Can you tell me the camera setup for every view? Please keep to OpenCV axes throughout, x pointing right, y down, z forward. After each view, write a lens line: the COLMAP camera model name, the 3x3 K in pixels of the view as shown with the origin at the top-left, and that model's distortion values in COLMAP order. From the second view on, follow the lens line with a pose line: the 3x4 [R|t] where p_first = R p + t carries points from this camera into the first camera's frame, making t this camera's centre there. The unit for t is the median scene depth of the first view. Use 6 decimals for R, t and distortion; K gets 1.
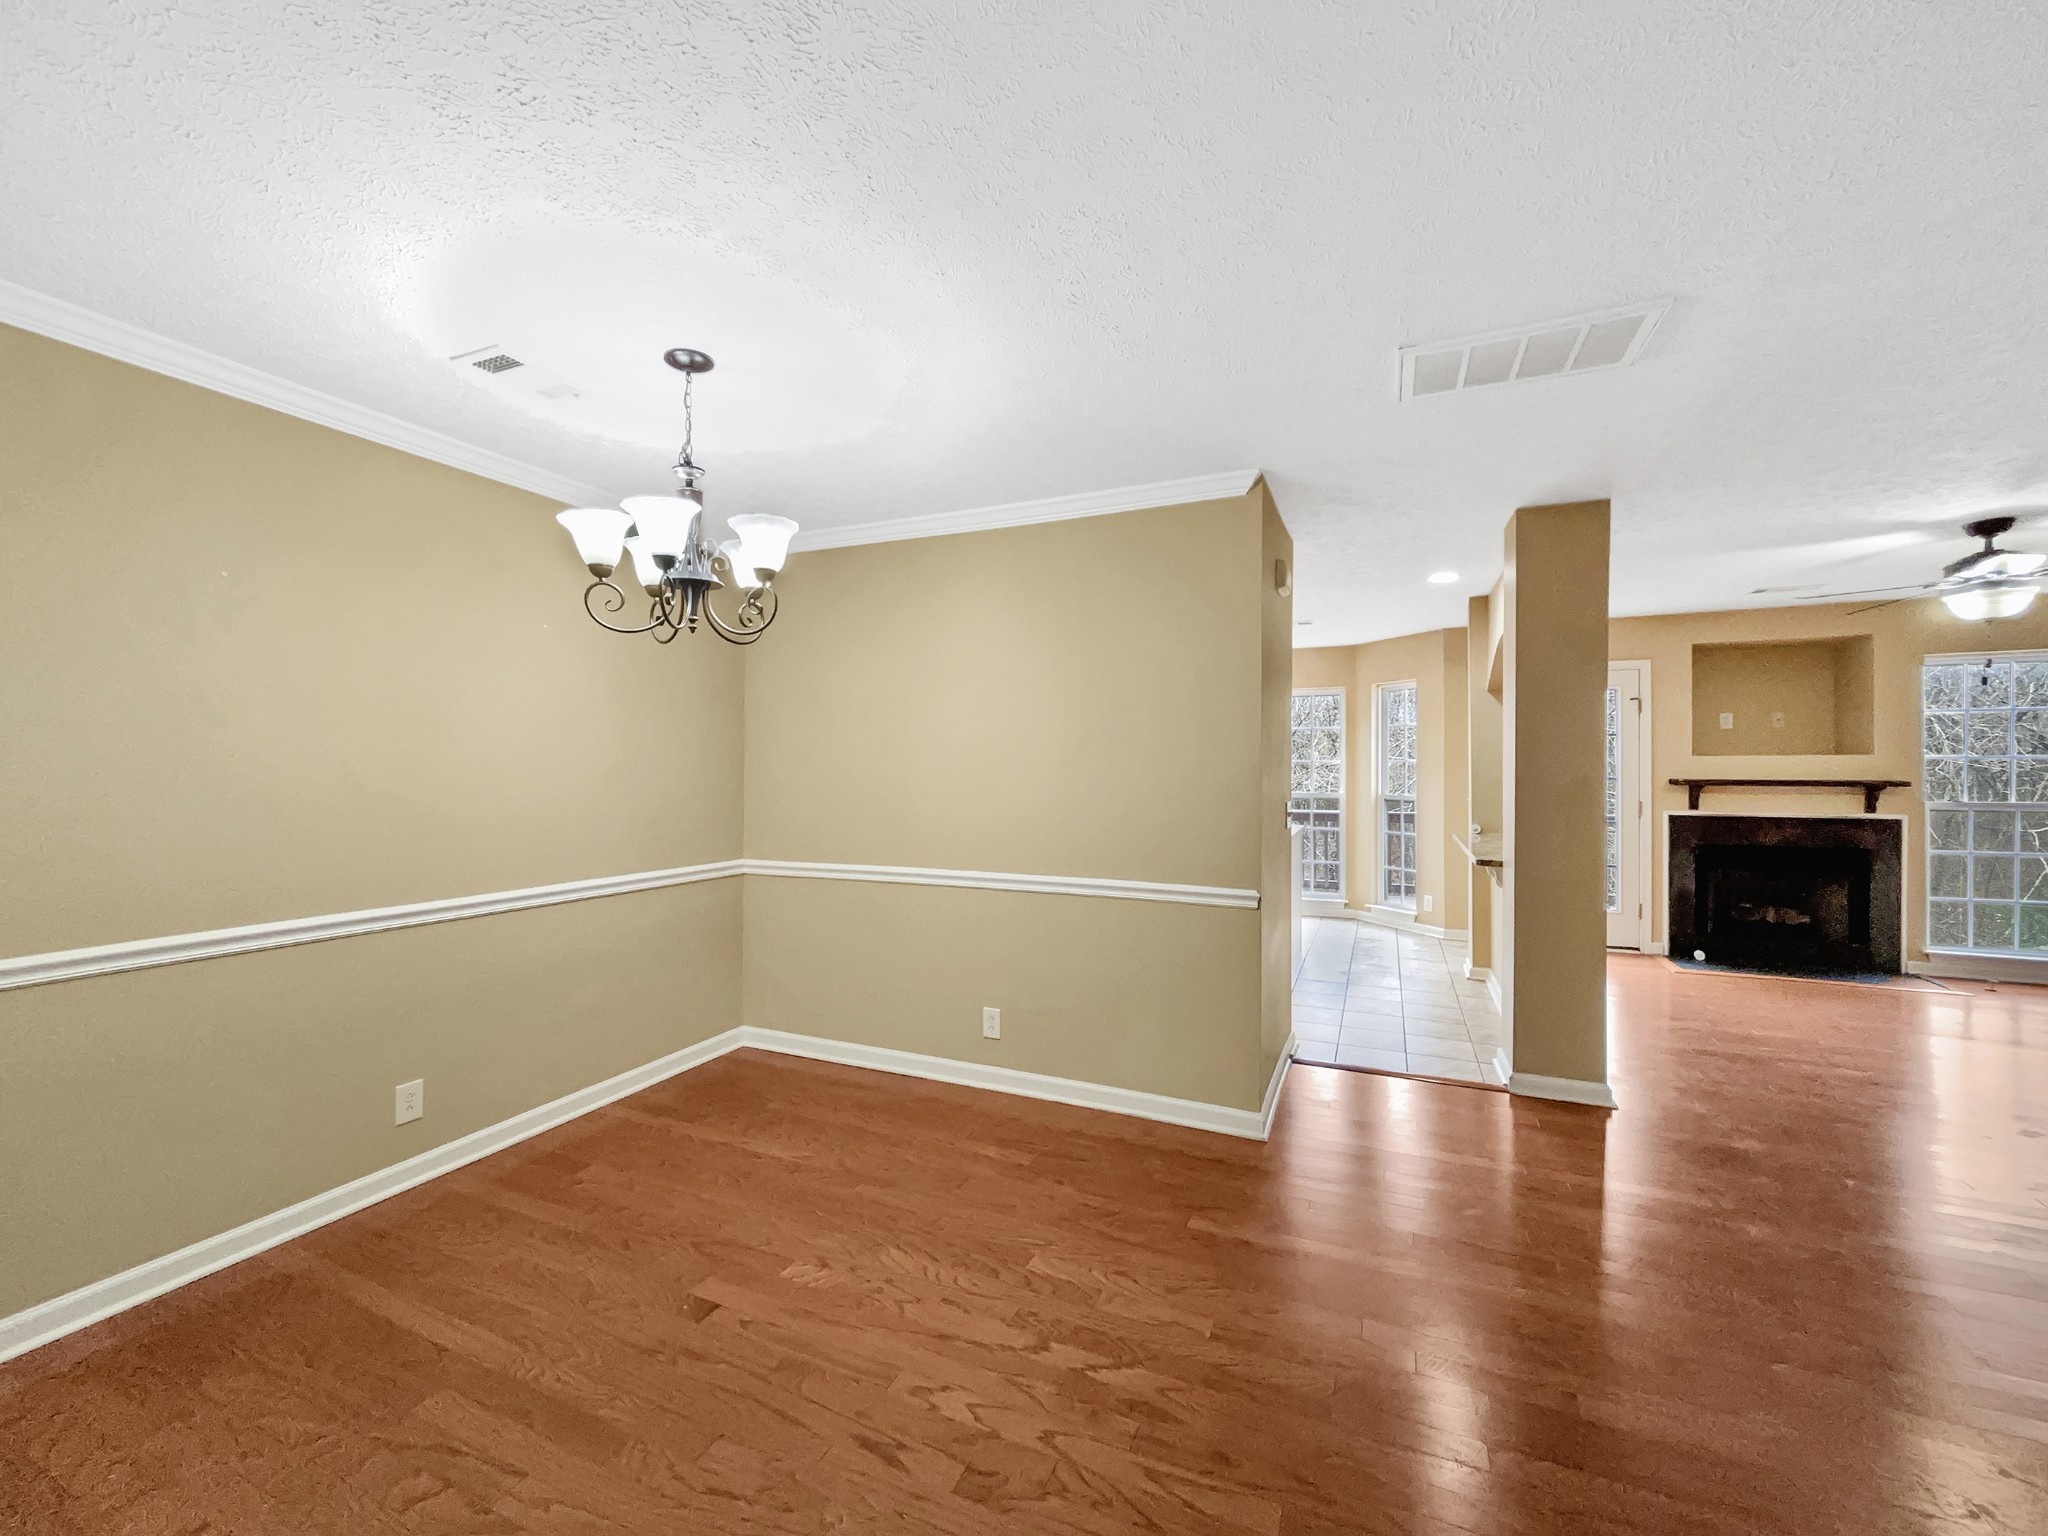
lens RADIAL K [[843.9, 0, 1022.9], [0, 843.9, 766.5], [0, 0, 1]] dist [0.002671, -0.001489]
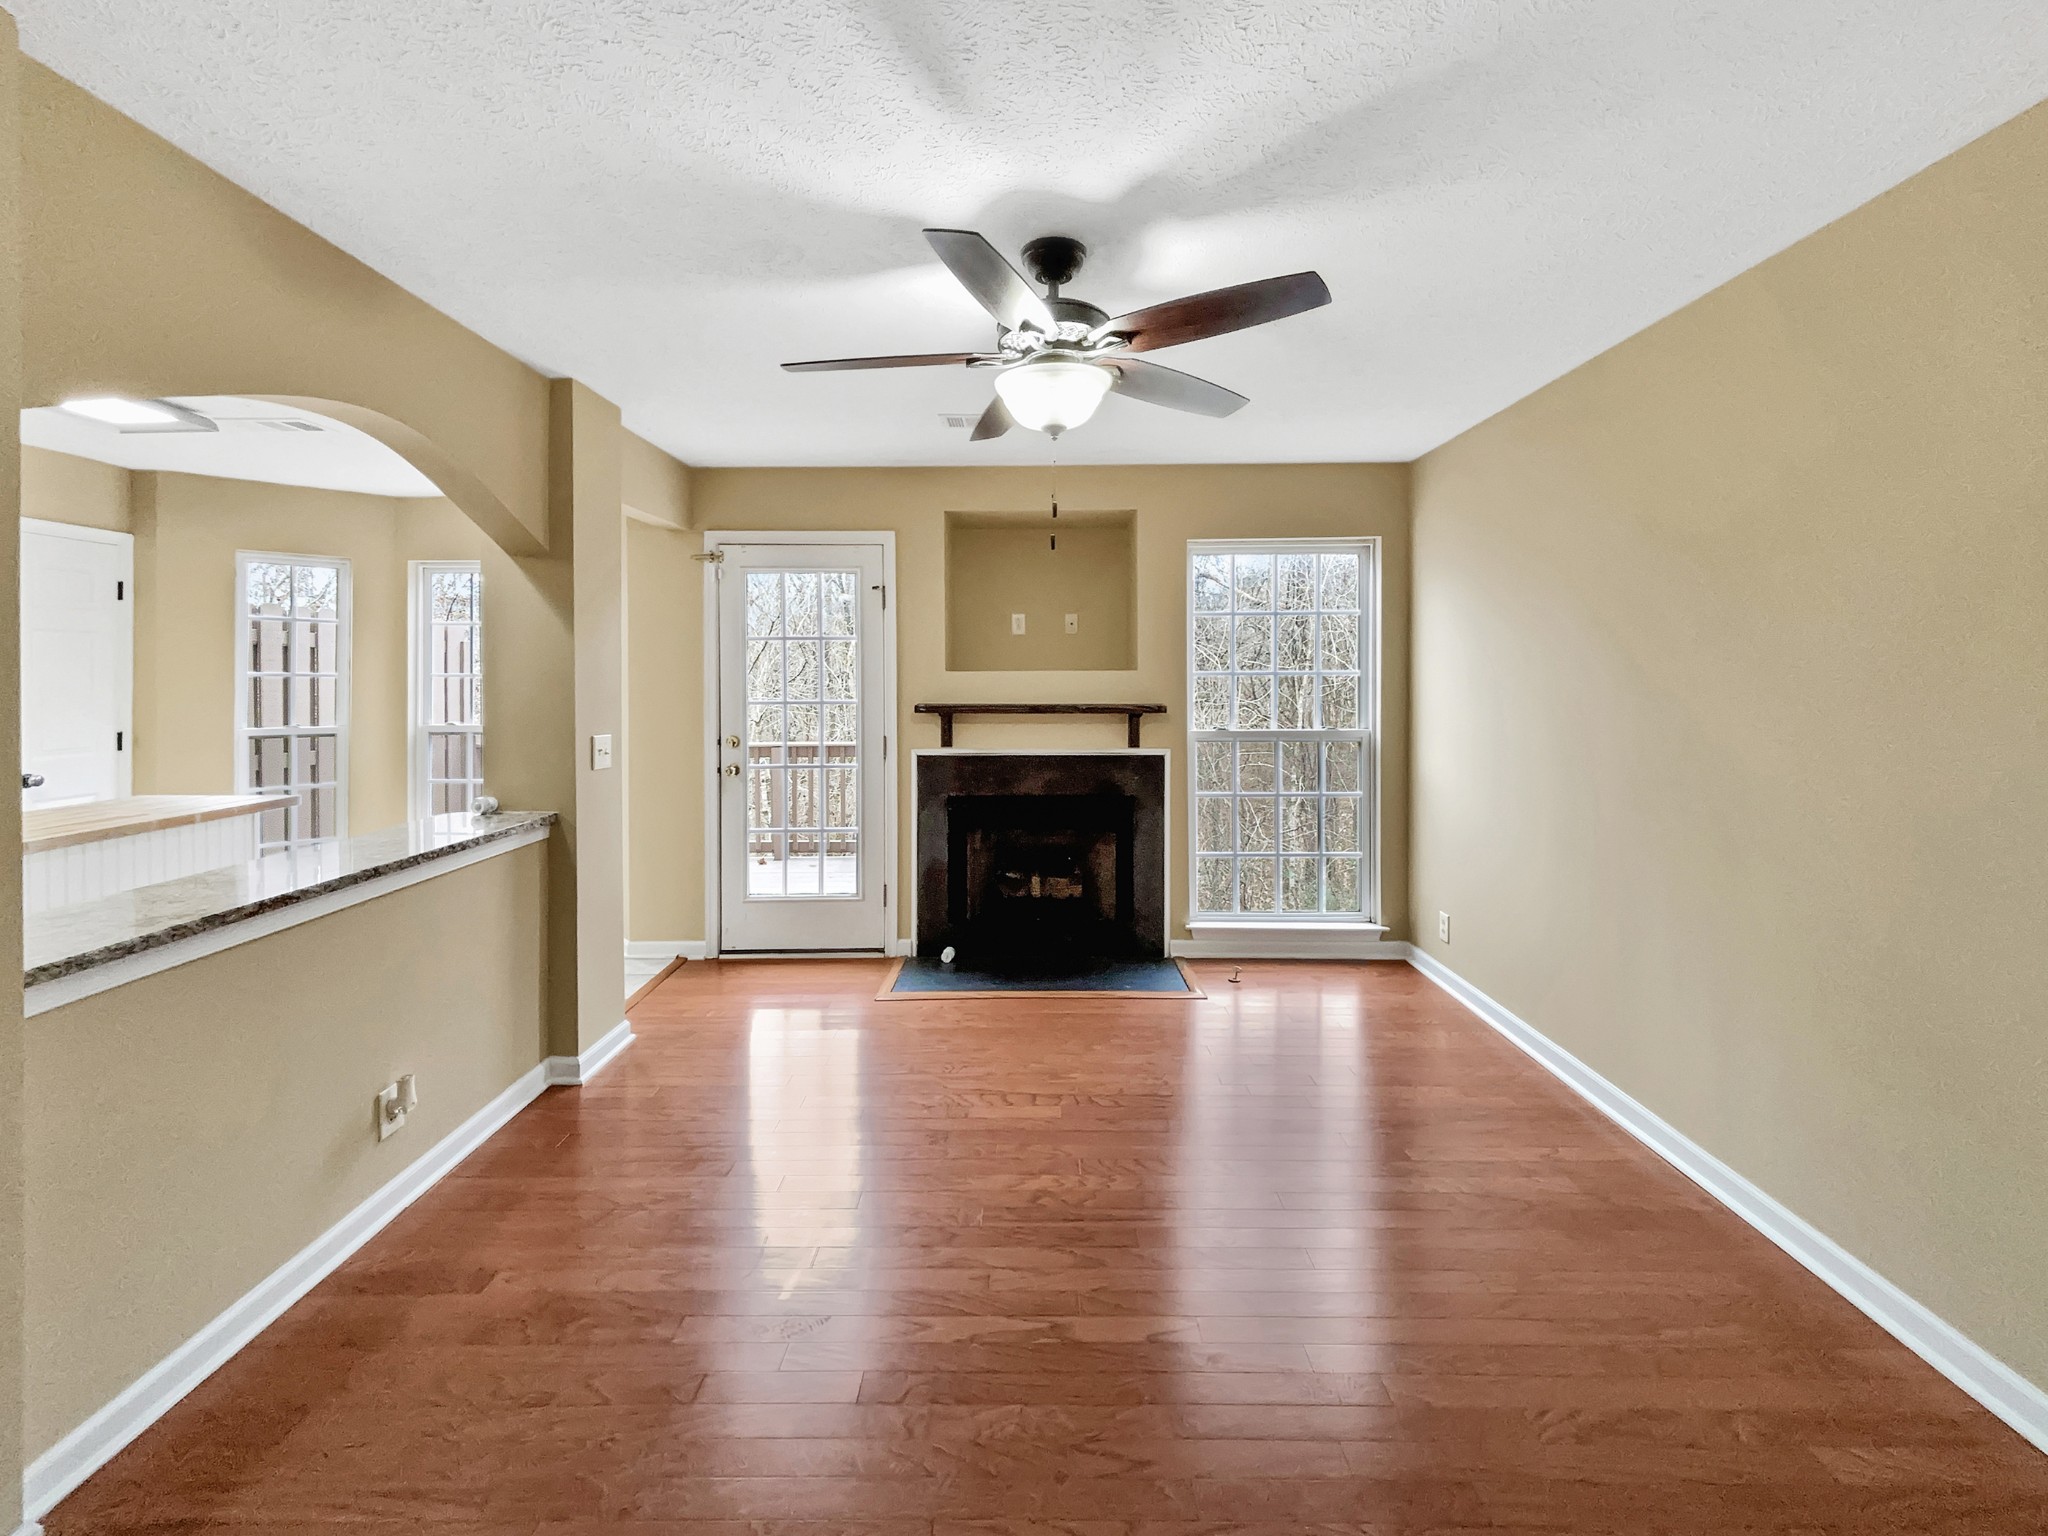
lens RADIAL K [[843.9, 0, 1018.9], [0, 843.9, 664.5], [0, 0, 1]] dist [0.002671, -0.001489]
pose [[0.907170, 0.001606, 0.420762, 0.562595], [0.000367, 0.999989, -0.004608, -0.014858], [-0.420764, 0.004335, 0.907160, 0.341564]]
